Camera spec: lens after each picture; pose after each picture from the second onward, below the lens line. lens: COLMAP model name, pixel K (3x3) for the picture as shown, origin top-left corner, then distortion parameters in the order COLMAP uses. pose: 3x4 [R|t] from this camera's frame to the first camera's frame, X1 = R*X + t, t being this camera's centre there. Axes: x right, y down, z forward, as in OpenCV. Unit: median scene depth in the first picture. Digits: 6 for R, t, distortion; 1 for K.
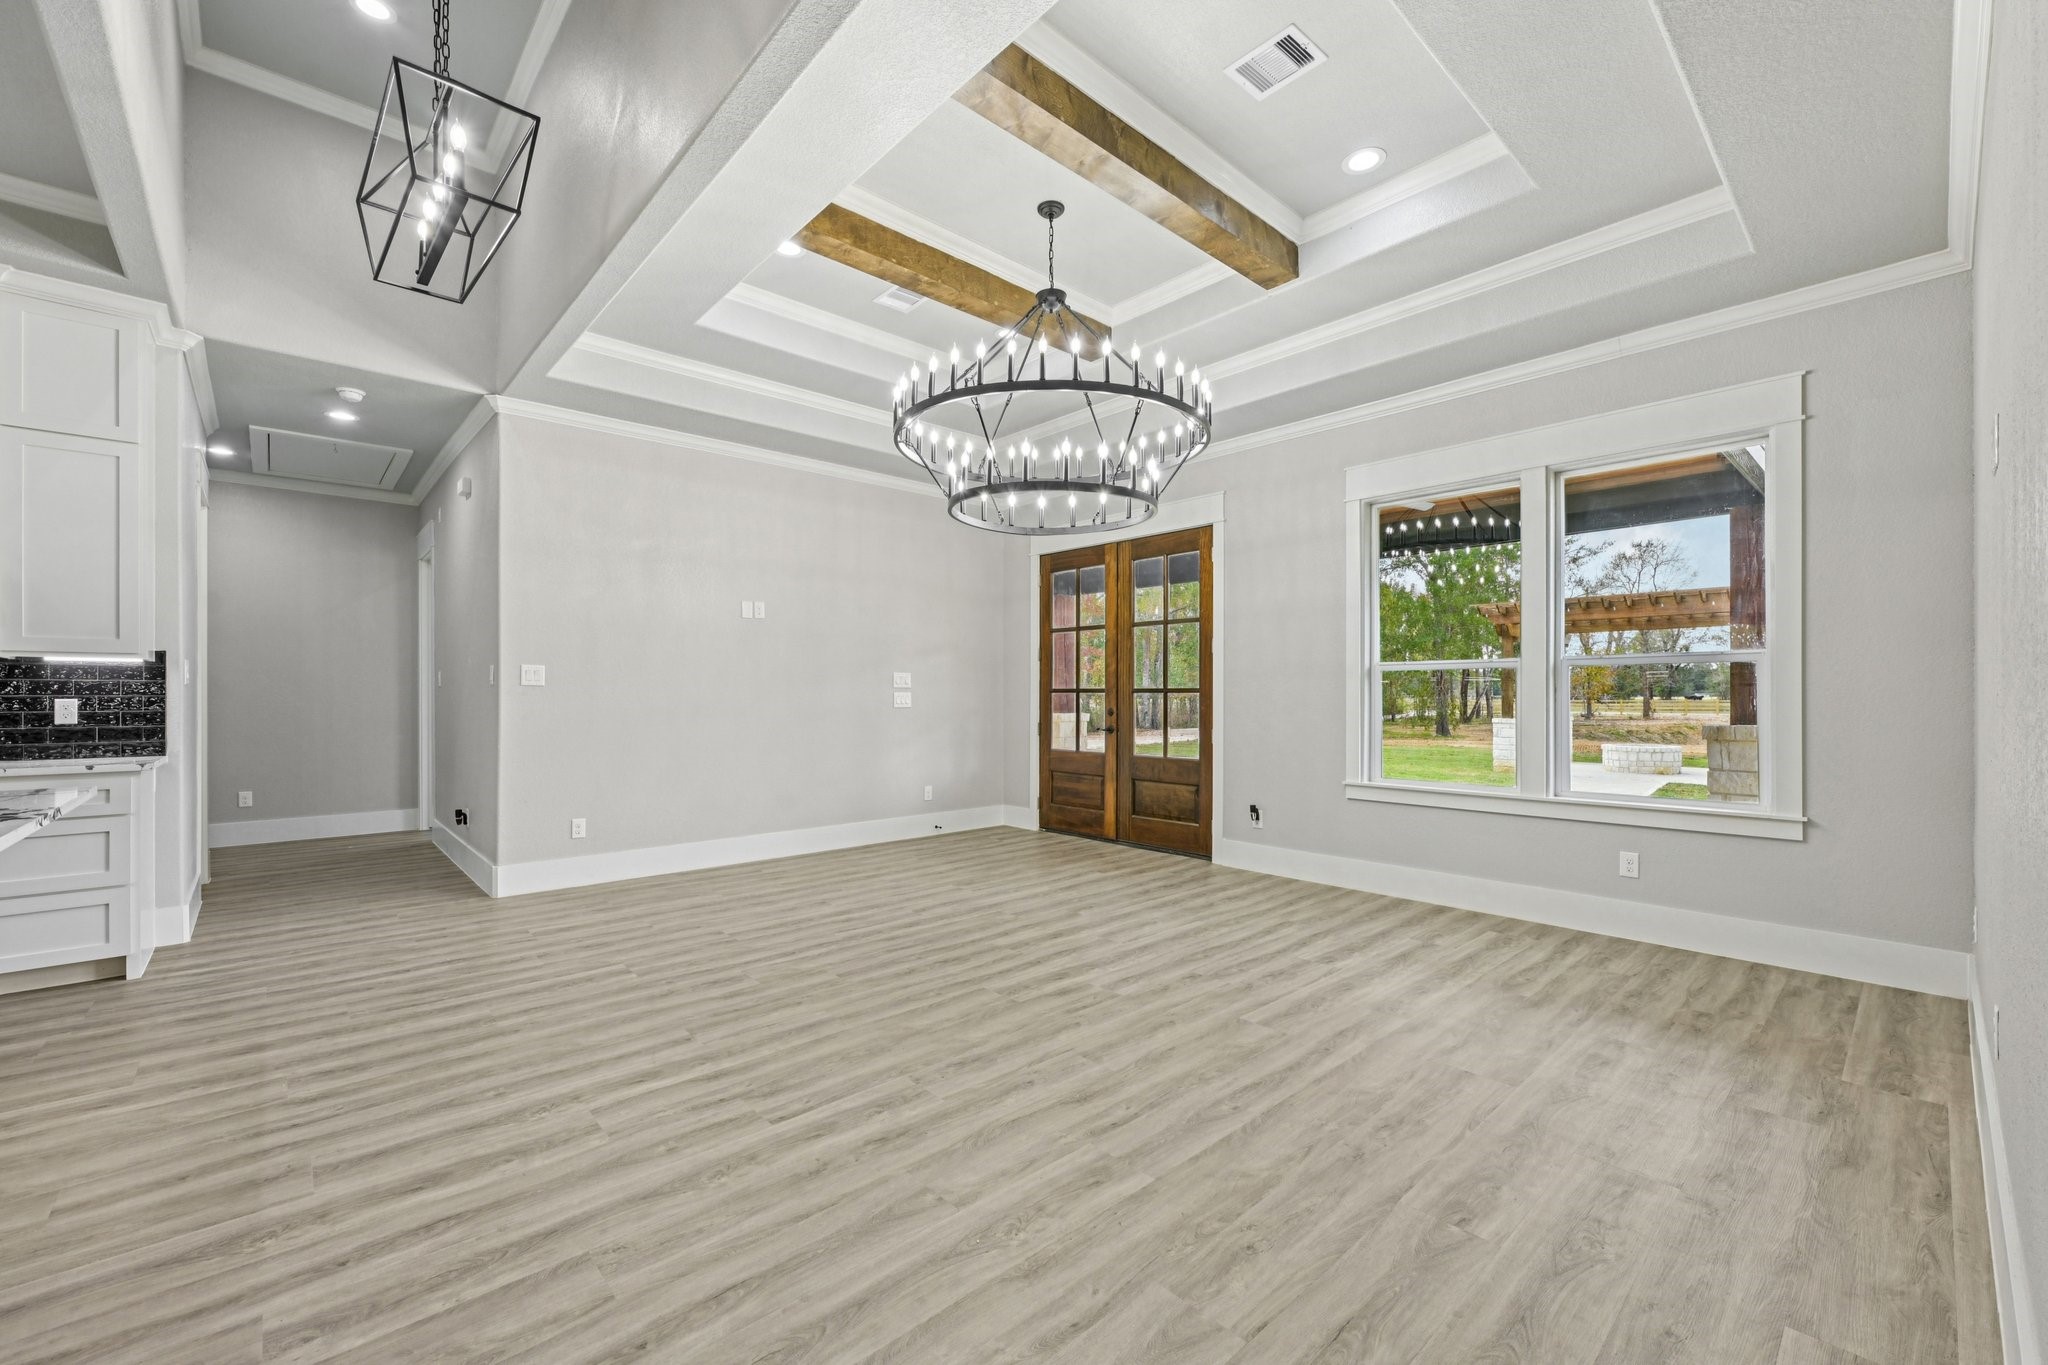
lens RADIAL K [[825.4, 0, 1022.3], [0, 825.4, 690.2], [0, 0, 1]] dist [-0.000226, 0.000121]
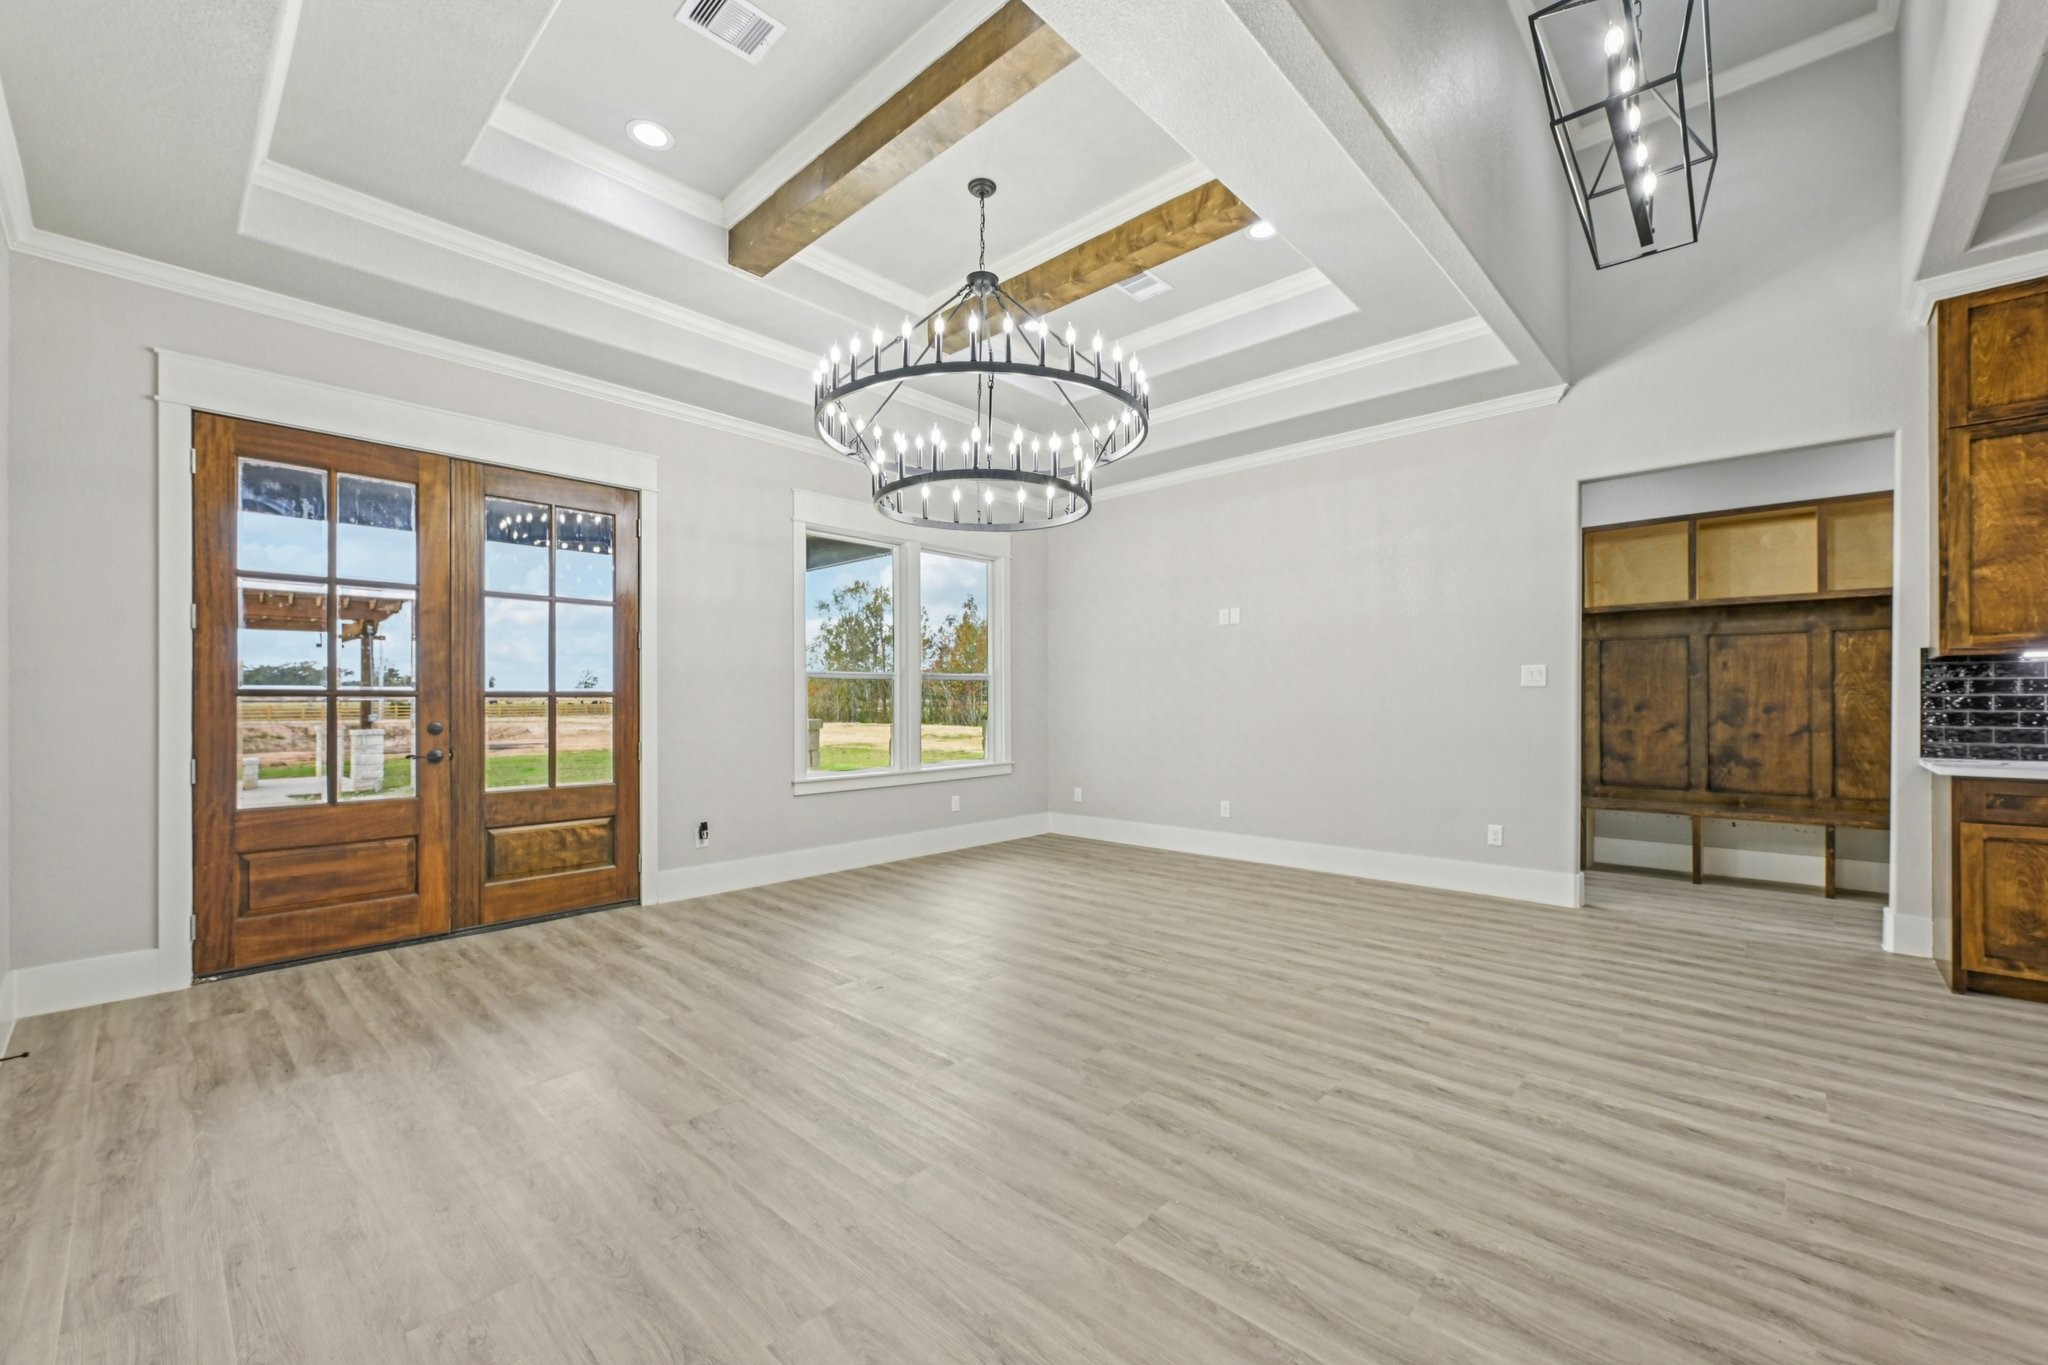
lens RADIAL K [[825.4, 0, 1025.0], [0, 825.4, 696.3], [0, 0, 1]] dist [-0.000226, 0.000121]
pose [[-0.088253, 0.003971, 0.996090, -1.296396], [-0.001530, 0.999990, -0.004122, 0.010531], [-0.996097, -0.001888, -0.088246, 1.465582]]
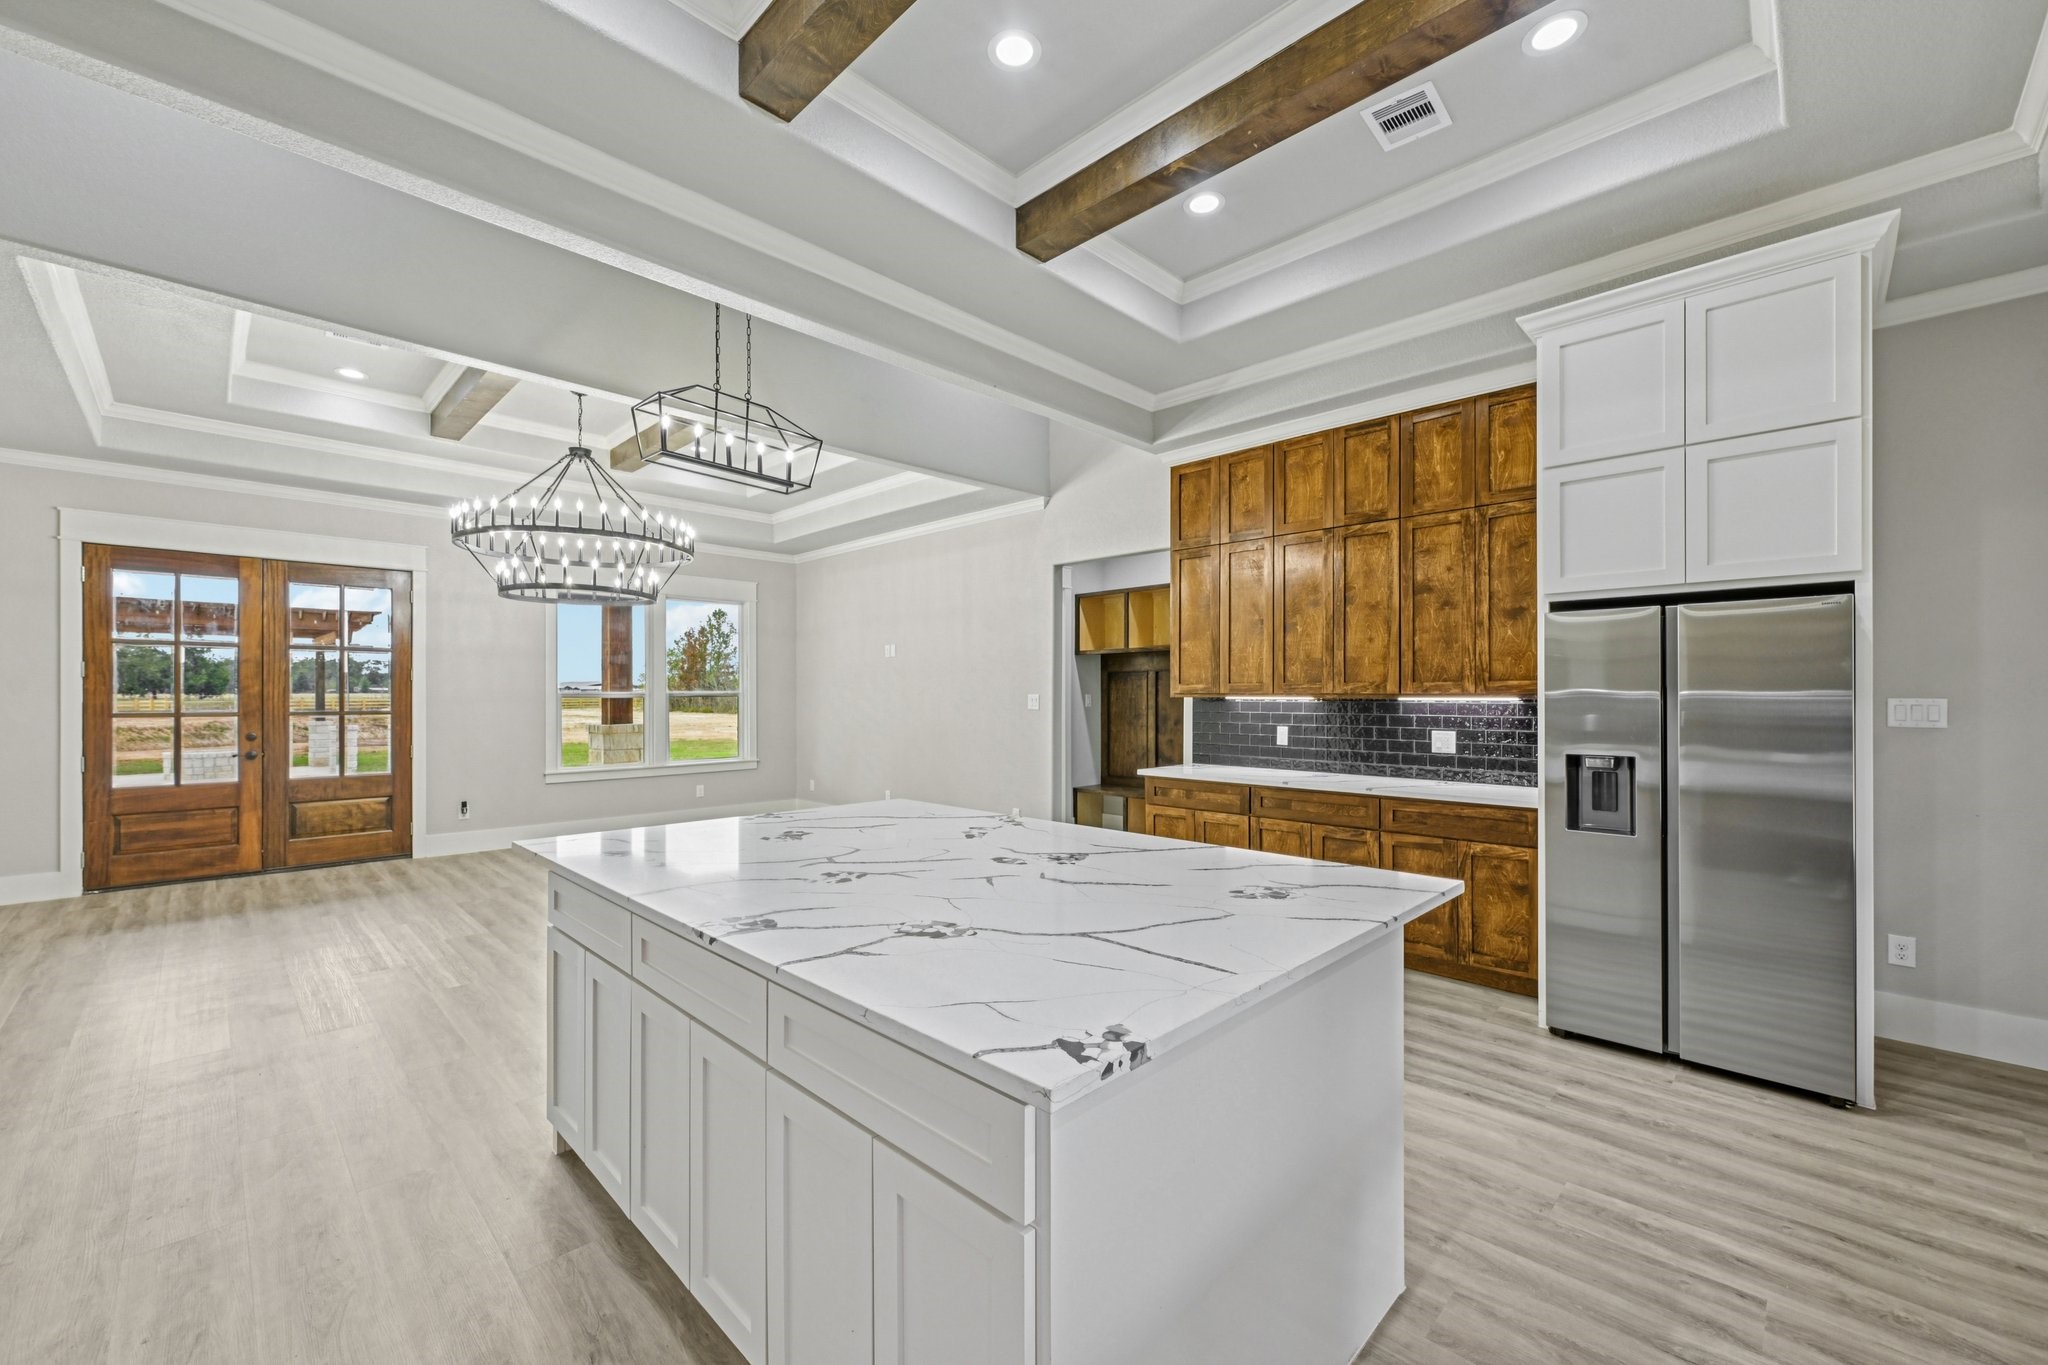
lens RADIAL K [[825.4, 0, 1020.4], [0, 825.4, 694.8], [0, 0, 1]] dist [-0.000226, 0.000121]
pose [[-0.054328, -0.001502, 0.998522, -2.095688], [-0.005444, 0.999984, 0.001208, -0.065556], [-0.998508, -0.005370, -0.054335, 0.416276]]
